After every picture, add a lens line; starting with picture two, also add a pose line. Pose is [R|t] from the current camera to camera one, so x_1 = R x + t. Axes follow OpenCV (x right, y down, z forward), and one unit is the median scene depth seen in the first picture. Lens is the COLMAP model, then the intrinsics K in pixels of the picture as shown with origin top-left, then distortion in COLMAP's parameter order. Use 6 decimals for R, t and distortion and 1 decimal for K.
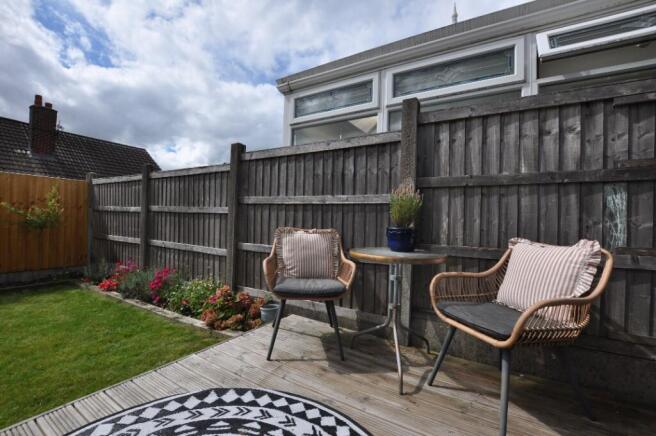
lens RADIAL K [[284.3, 0, 328.0], [0, 284.3, 218.0], [0, 0, 1]] dist [-0.019187, -0.000044]
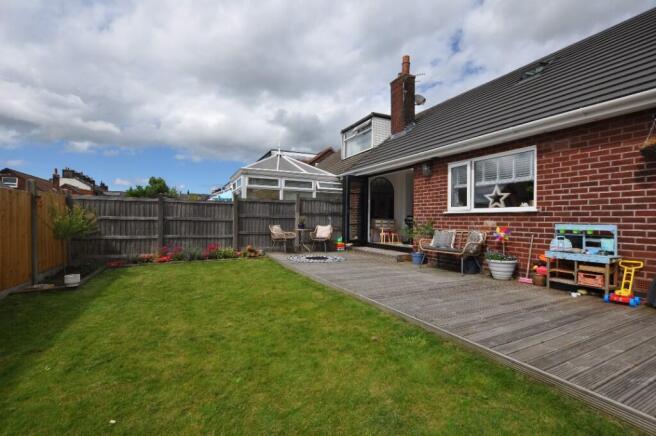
lens RADIAL K [[299.1, 0, 328.0], [0, 299.1, 218.0], [0, 0, 1]] dist [-0.001365, -0.000197]
pose [[0.529318, -0.018169, 0.848229, -1.718627], [-0.000329, 0.999766, 0.021620, -0.078321], [-0.848423, -0.011723, 0.529189, -0.921191]]
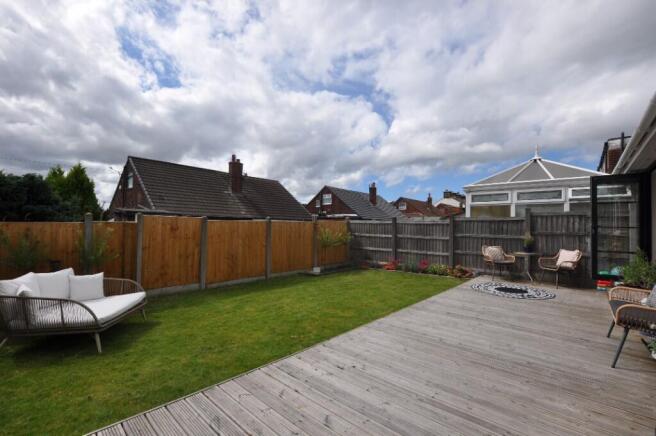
lens RADIAL K [[308.5, 0, 328.0], [0, 308.5, 218.0], [0, 0, 1]] dist [0.020887, -0.000098]
pose [[0.983815, -0.021141, -0.177936, -0.740671], [0.017015, 0.999550, -0.024685, -0.131077], [0.178378, 0.021258, 0.983732, -1.638454]]
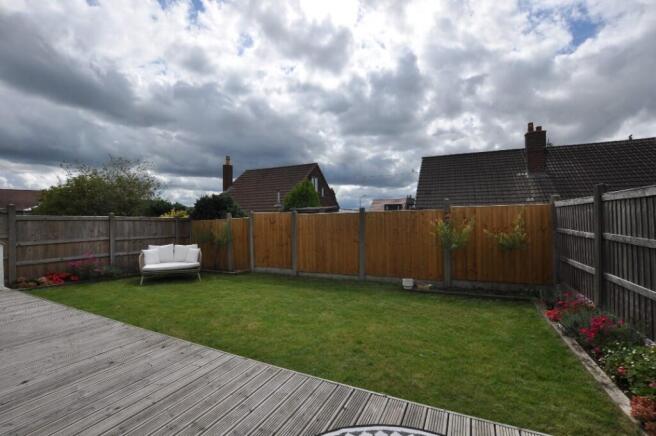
lens RADIAL K [[289.7, 0, 328.0], [0, 289.7, 218.0], [0, 0, 1]] dist [-0.019822, 0.000056]
pose [[0.092288, -0.032508, -0.995202, 0.148202], [0.027800, 0.999161, -0.030059, -0.086149], [0.995344, -0.024892, 0.093114, 0.093201]]
